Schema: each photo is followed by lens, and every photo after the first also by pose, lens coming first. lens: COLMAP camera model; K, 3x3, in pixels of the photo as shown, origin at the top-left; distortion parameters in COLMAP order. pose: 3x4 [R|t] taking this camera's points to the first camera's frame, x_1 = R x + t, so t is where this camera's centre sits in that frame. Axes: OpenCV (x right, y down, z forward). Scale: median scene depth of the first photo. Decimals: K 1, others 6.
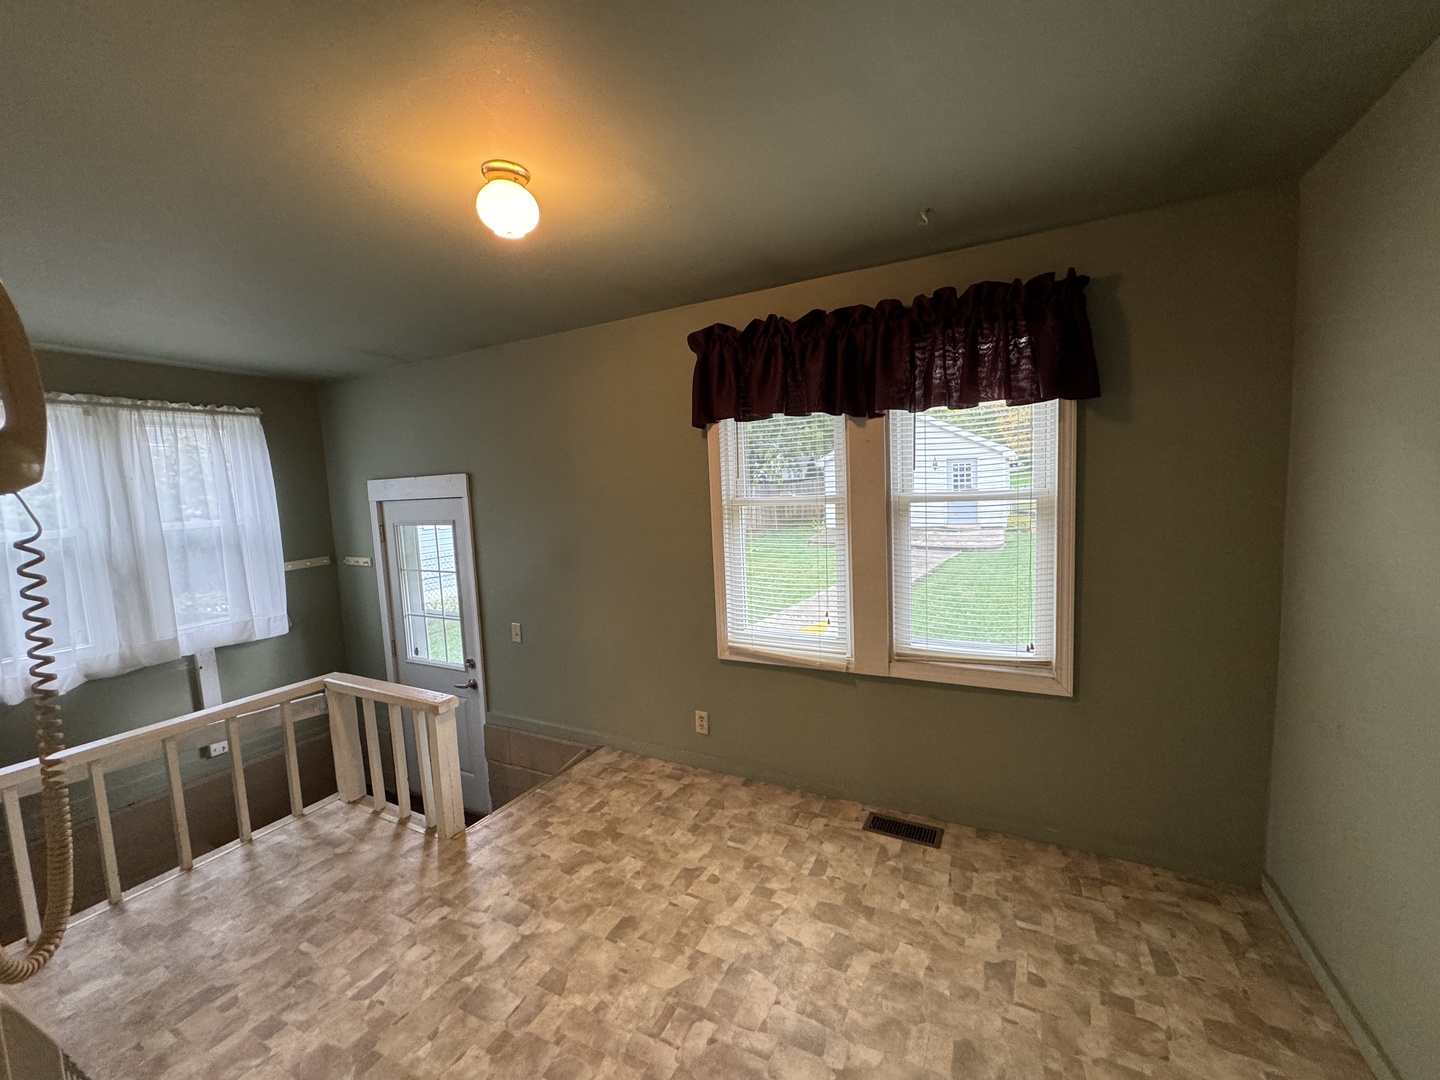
lens RADIAL K [[573.3, 0, 716.3], [0, 573.3, 538.8], [0, 0, 1]] dist [-0.001159, 0.000396]
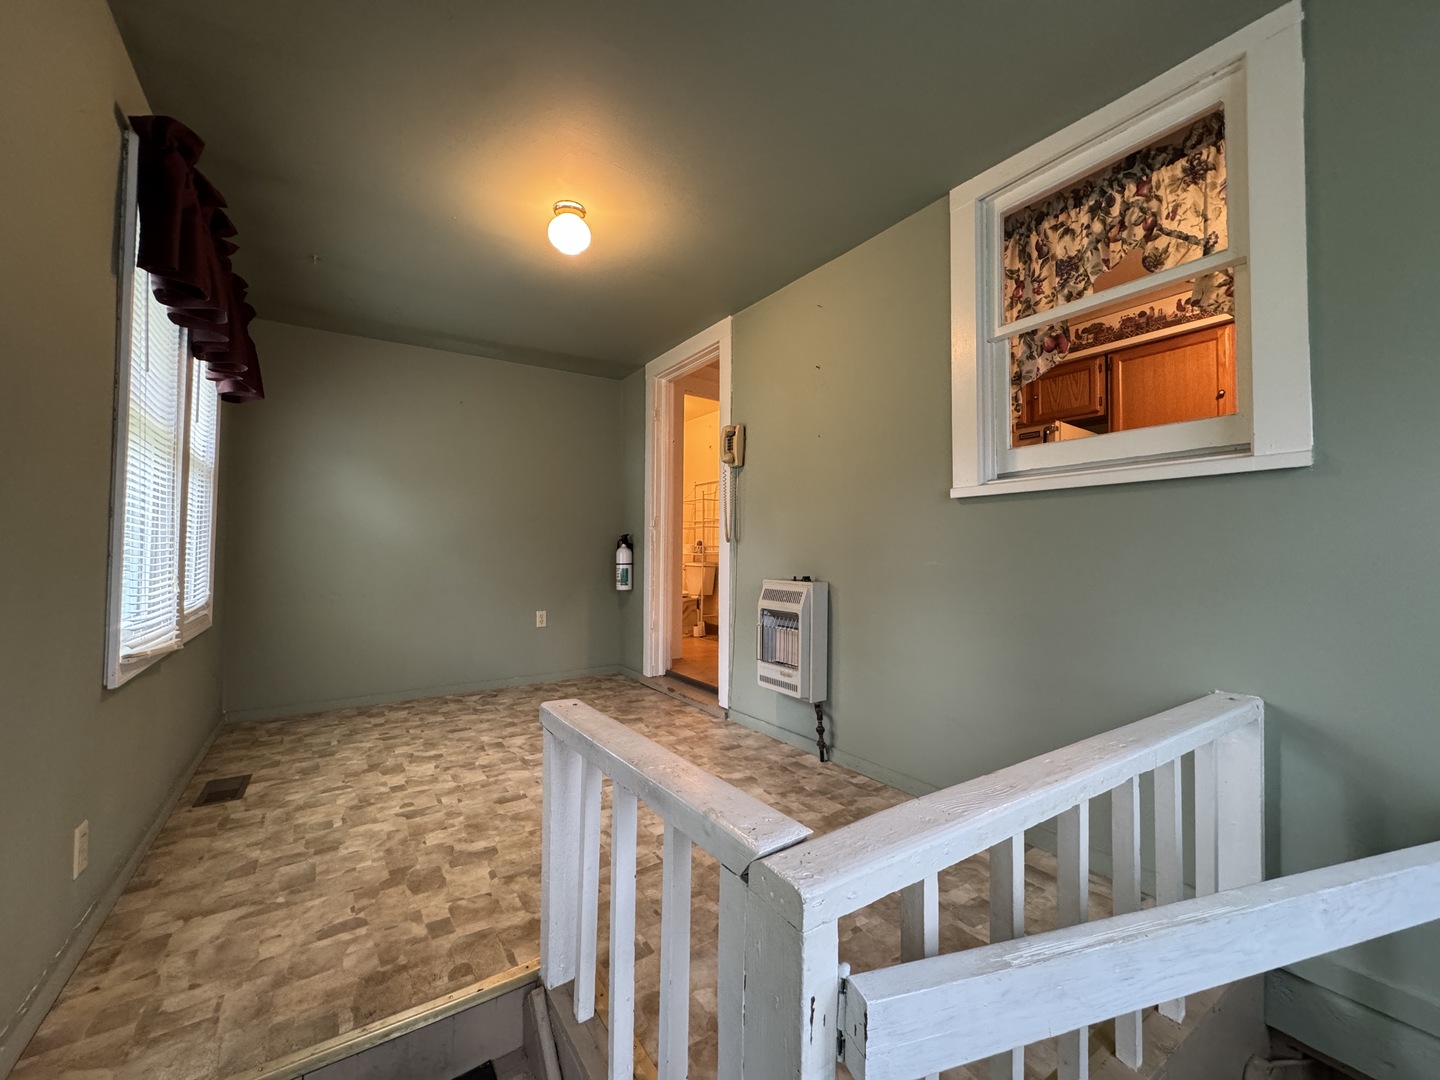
lens RADIAL K [[573.3, 0, 720.1], [0, 573.3, 538.4], [0, 0, 1]] dist [-0.001159, 0.000396]
pose [[-0.878451, 0.050057, 0.475204, -1.007227], [0.075236, 0.996582, 0.034101, 0.126035], [-0.471873, 0.065709, -0.879215, 1.606417]]
